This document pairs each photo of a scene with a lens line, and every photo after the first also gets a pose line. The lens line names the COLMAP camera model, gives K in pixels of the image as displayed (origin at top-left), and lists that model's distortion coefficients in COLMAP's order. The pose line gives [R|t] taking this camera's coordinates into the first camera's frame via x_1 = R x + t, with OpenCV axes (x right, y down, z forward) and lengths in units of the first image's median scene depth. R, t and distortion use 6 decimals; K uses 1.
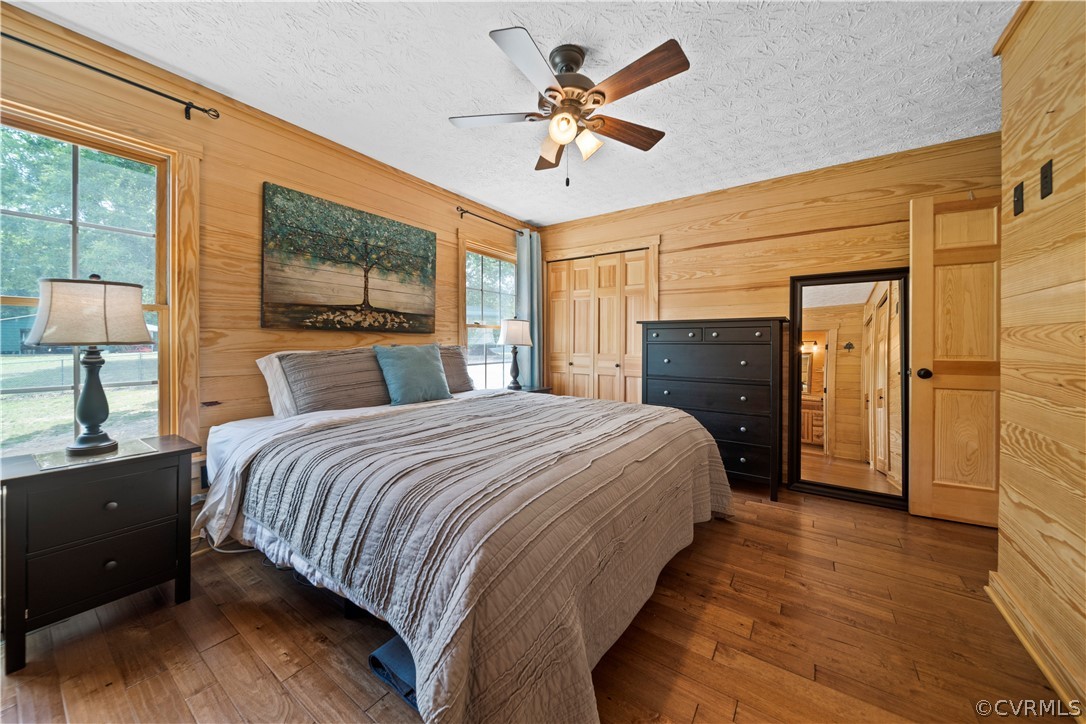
lens RADIAL K [[385.2, 0, 532.0], [0, 385.2, 340.7], [0, 0, 1]] dist [0.003168, -0.002938]
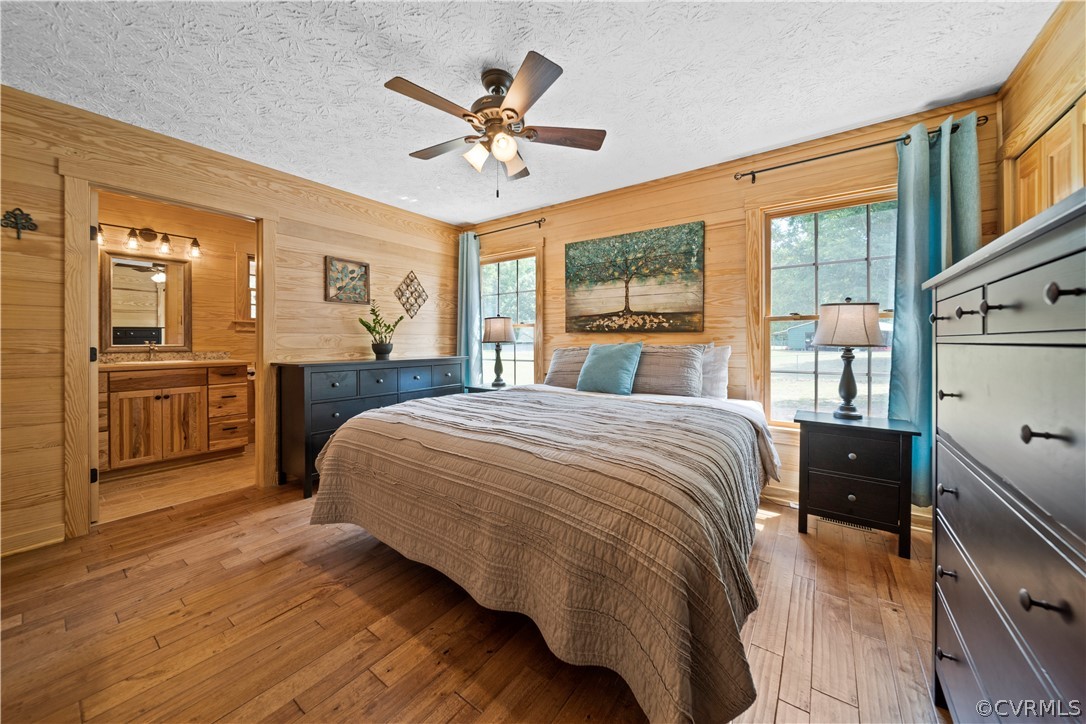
lens RADIAL K [[385.2, 0, 543.0], [0, 385.2, 335.7], [0, 0, 1]] dist [0.003168, -0.002938]
pose [[-0.007964, -0.013660, -0.999875, 0.773275], [0.005028, 0.999894, -0.013700, 0.001843], [0.999956, -0.005136, -0.007894, 0.743195]]
